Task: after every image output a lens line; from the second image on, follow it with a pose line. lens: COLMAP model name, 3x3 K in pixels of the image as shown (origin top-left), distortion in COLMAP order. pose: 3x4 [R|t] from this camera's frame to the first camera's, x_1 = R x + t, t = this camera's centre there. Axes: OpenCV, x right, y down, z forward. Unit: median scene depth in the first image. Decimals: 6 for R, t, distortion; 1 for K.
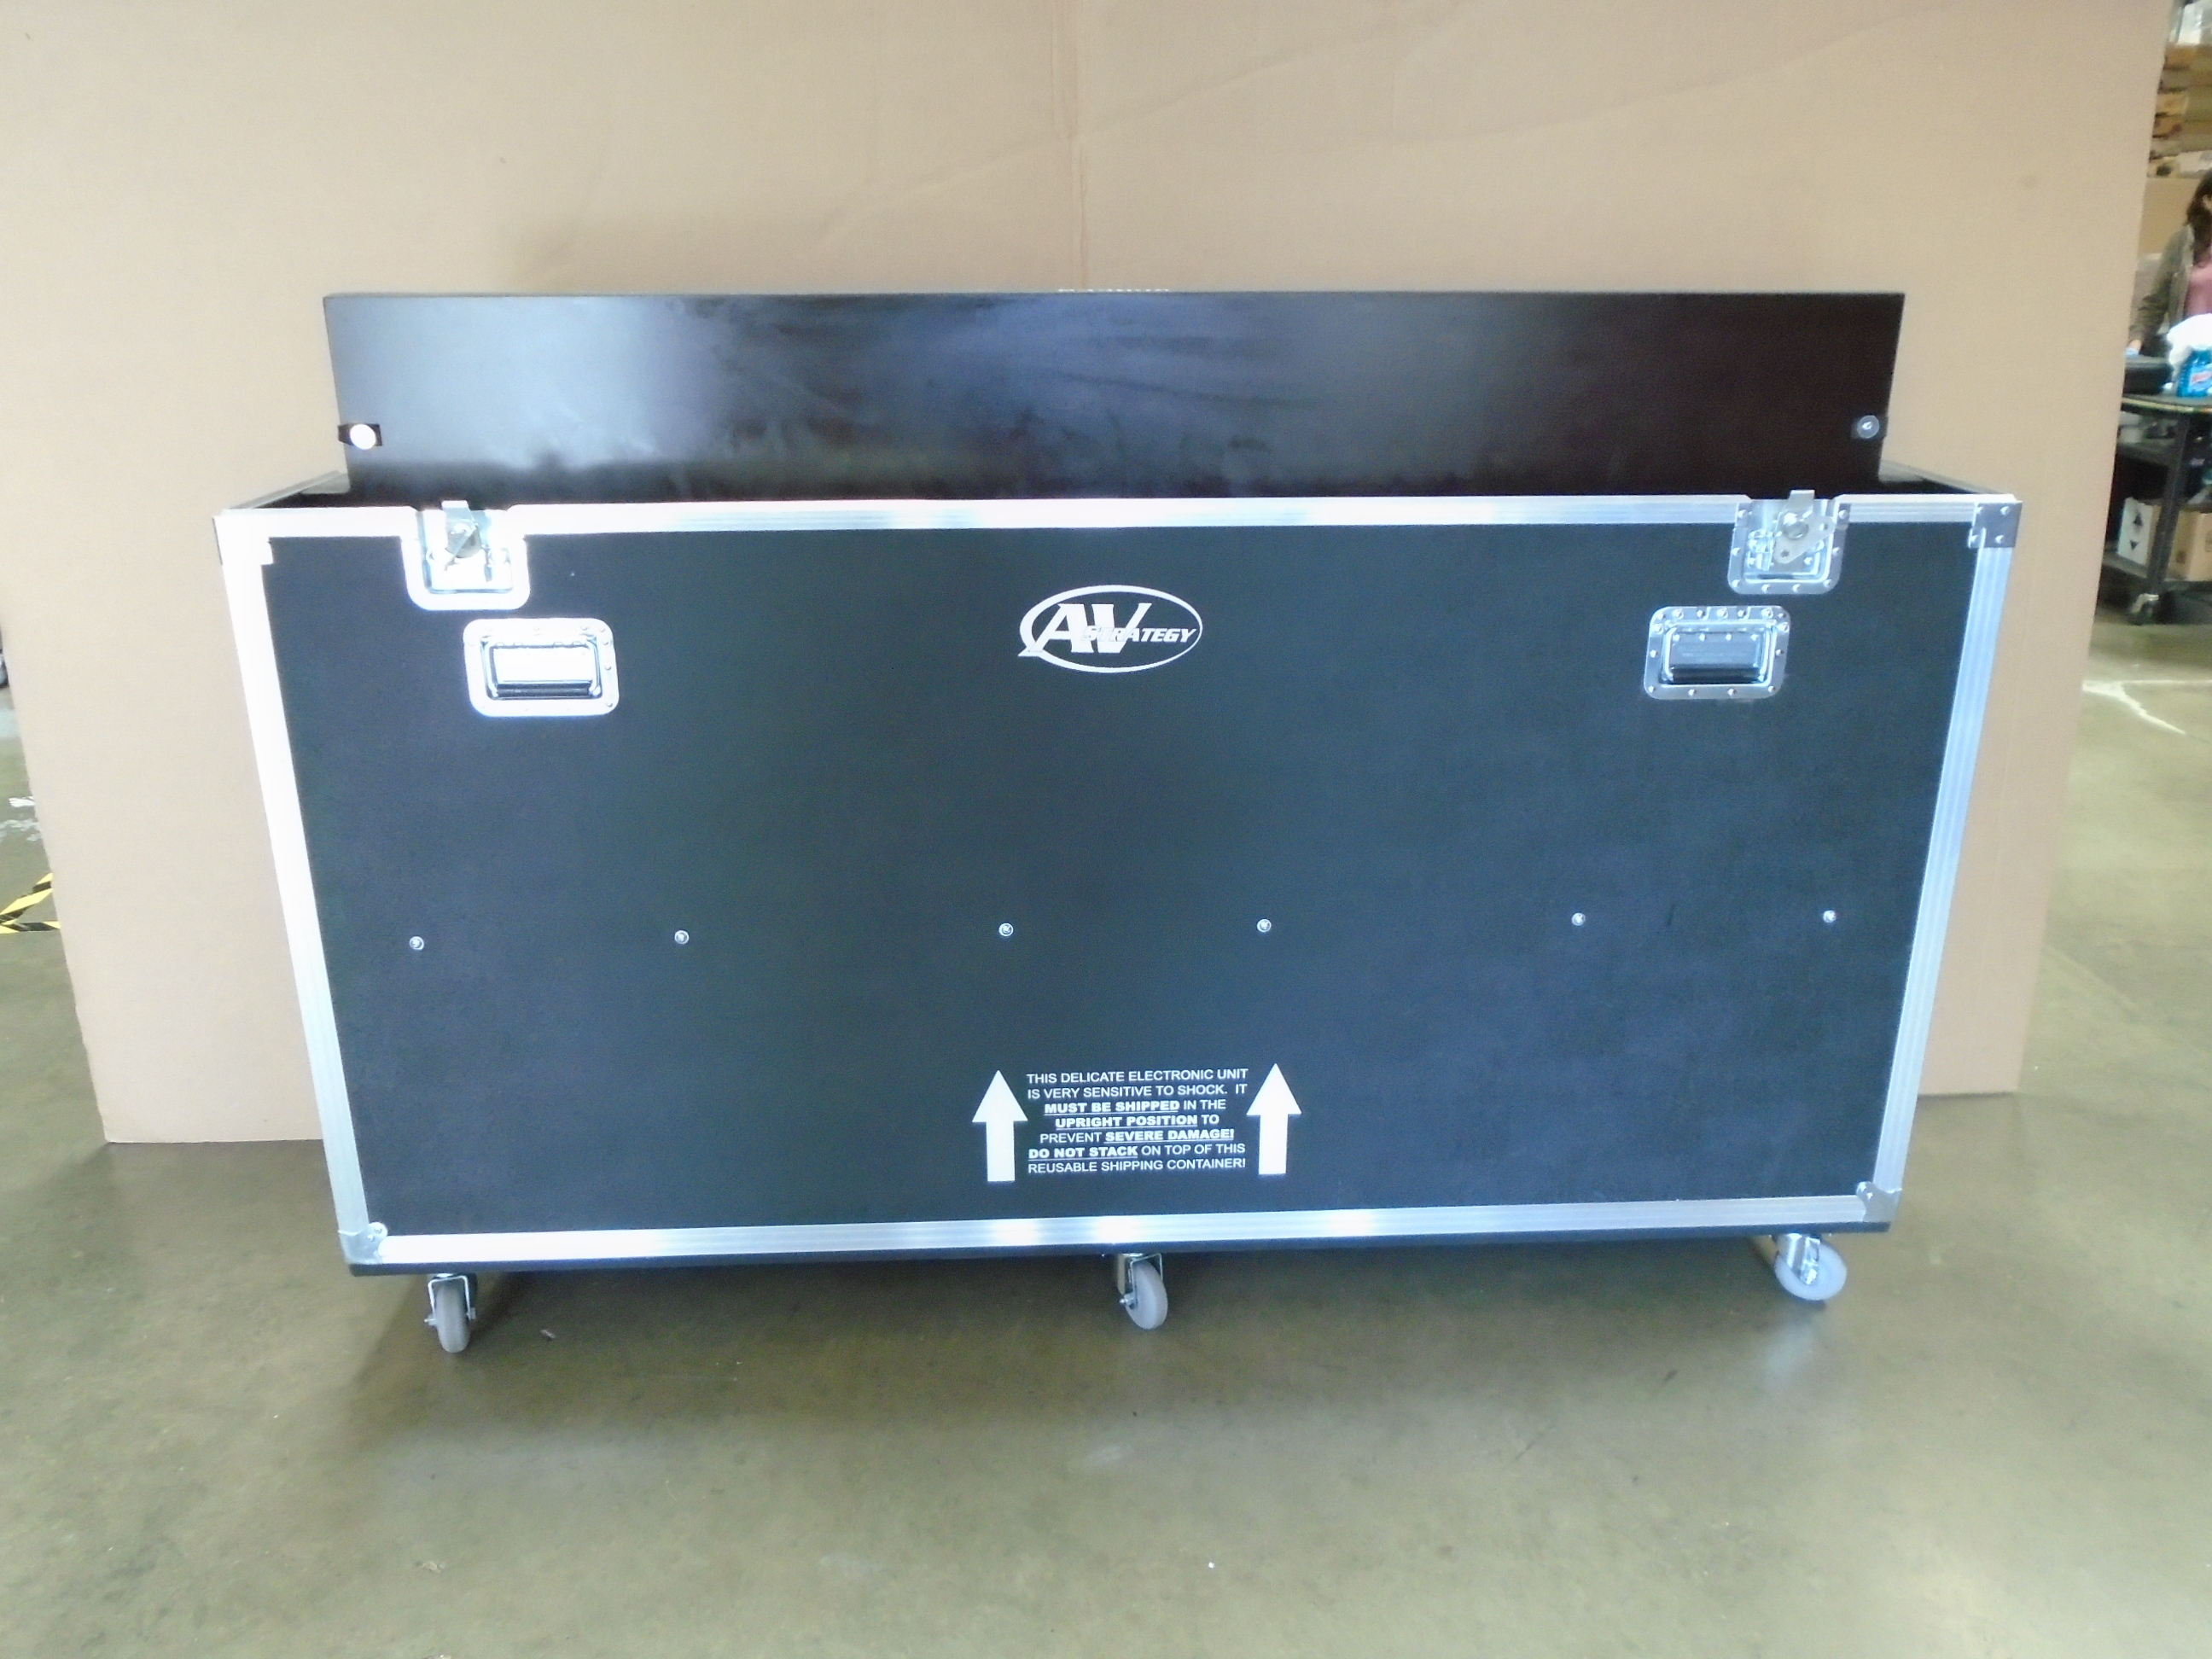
lens RADIAL K [[1659.7, 0, 1056.2], [0, 1659.7, 908.4], [0, 0, 1]] dist [-0.052816, 0.000260]
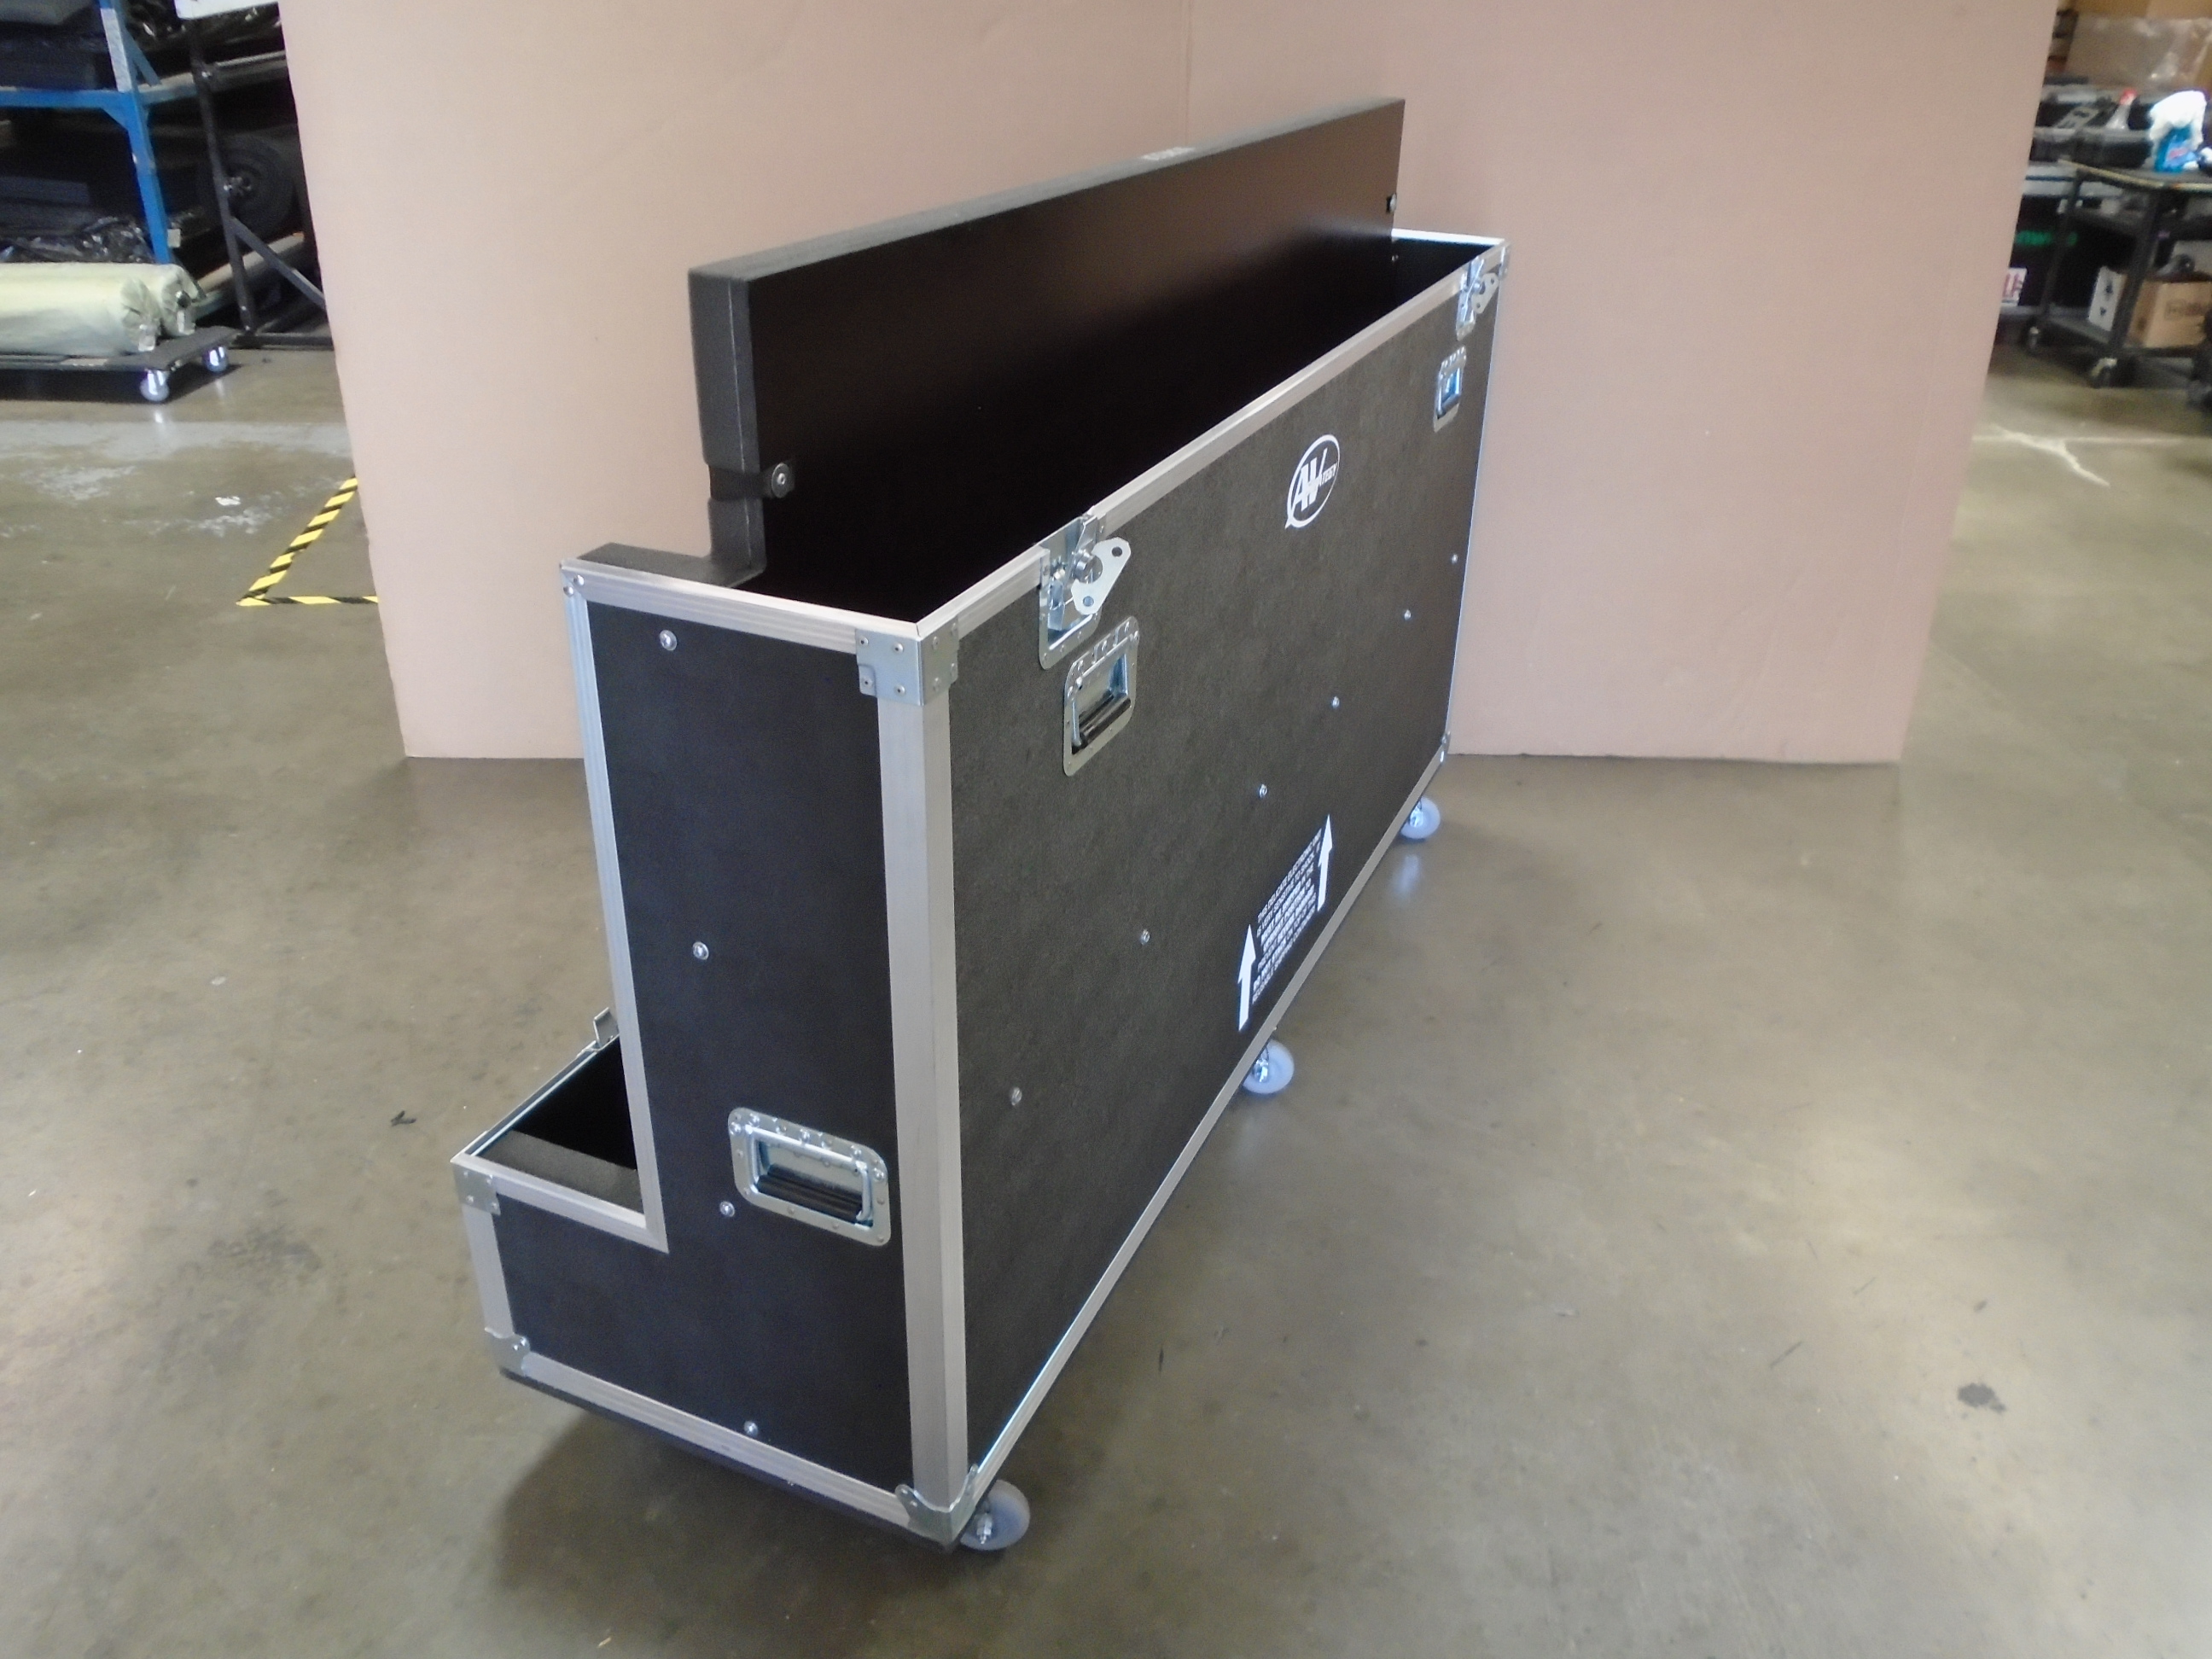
lens RADIAL K [[1650.5, 0, 1045.0], [0, 1650.5, 833.0], [0, 0, 1]] dist [-0.009957, -0.006077]
pose [[0.999728, 0.023122, -0.003143, -0.039781], [-0.022674, 0.994396, 0.103257, 0.032589], [0.005512, -0.103157, 0.994650, -0.173827]]
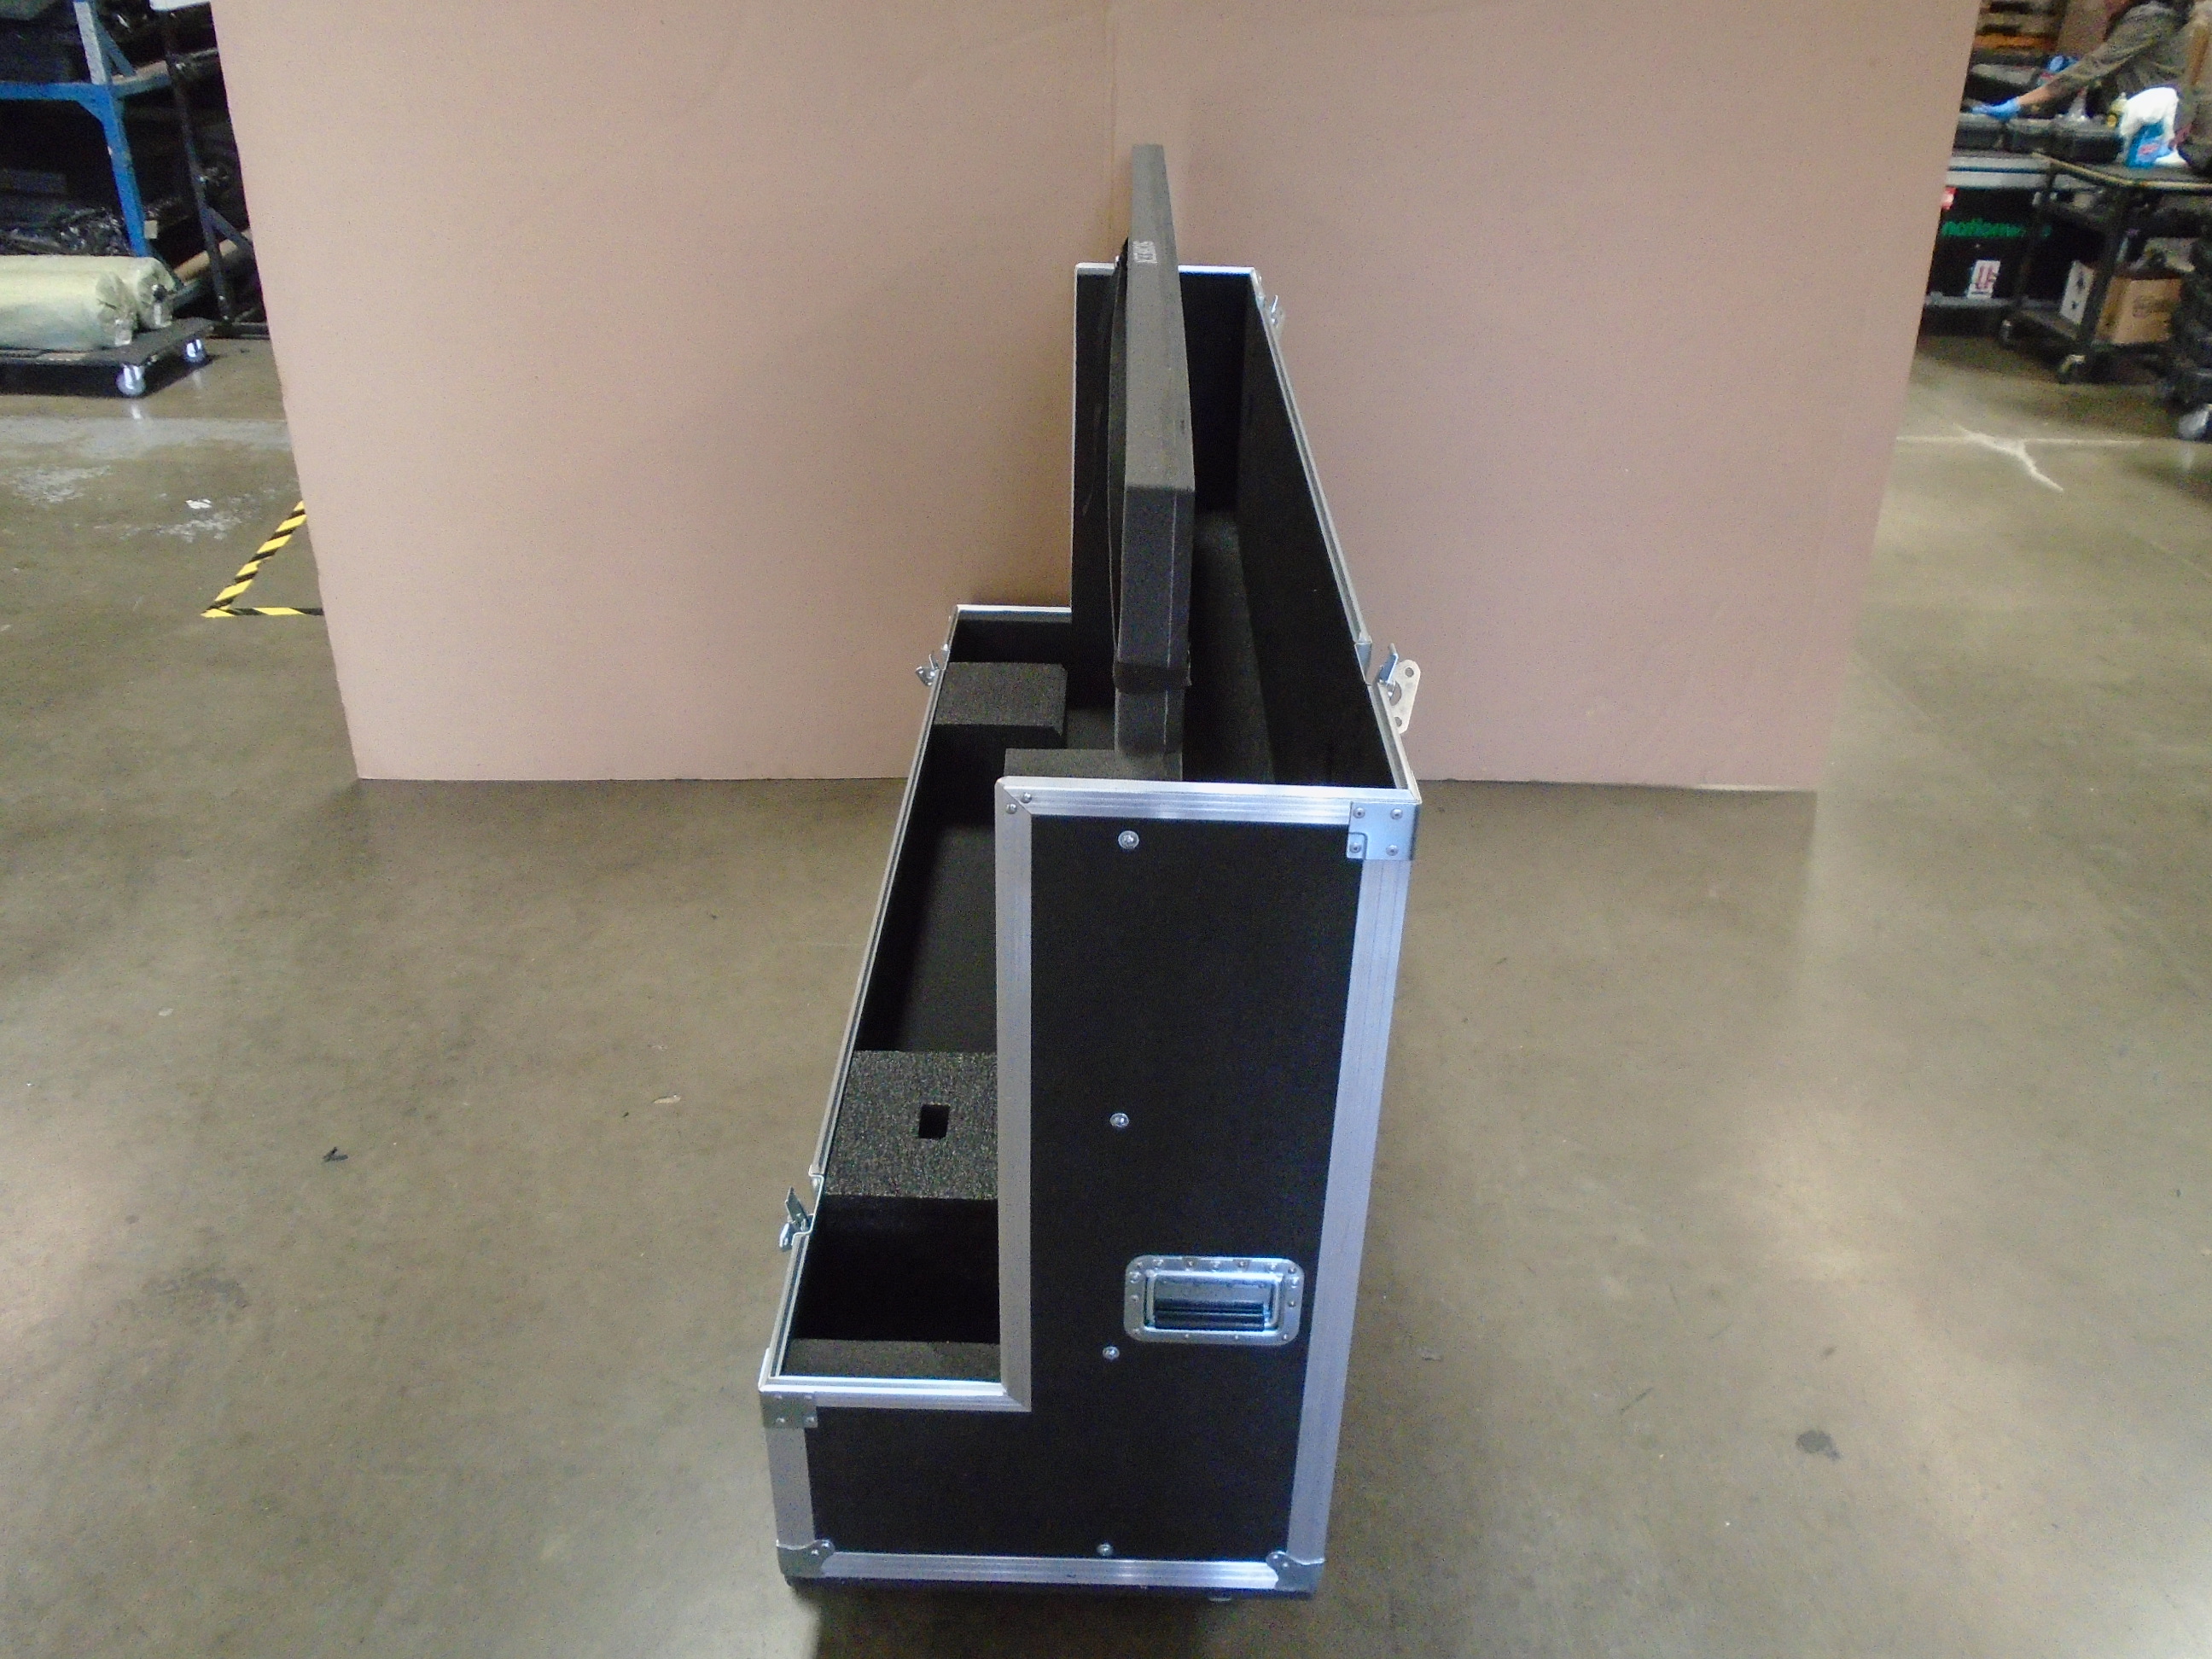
lens RADIAL K [[1650.5, 0, 1045.0], [0, 1650.5, 833.0], [0, 0, 1]] dist [-0.009957, -0.006077]
pose [[0.999607, 0.027095, -0.007132, -0.007471], [-0.025928, 0.991043, 0.131002, -0.001354], [0.010618, -0.130766, 0.991356, -0.188582]]
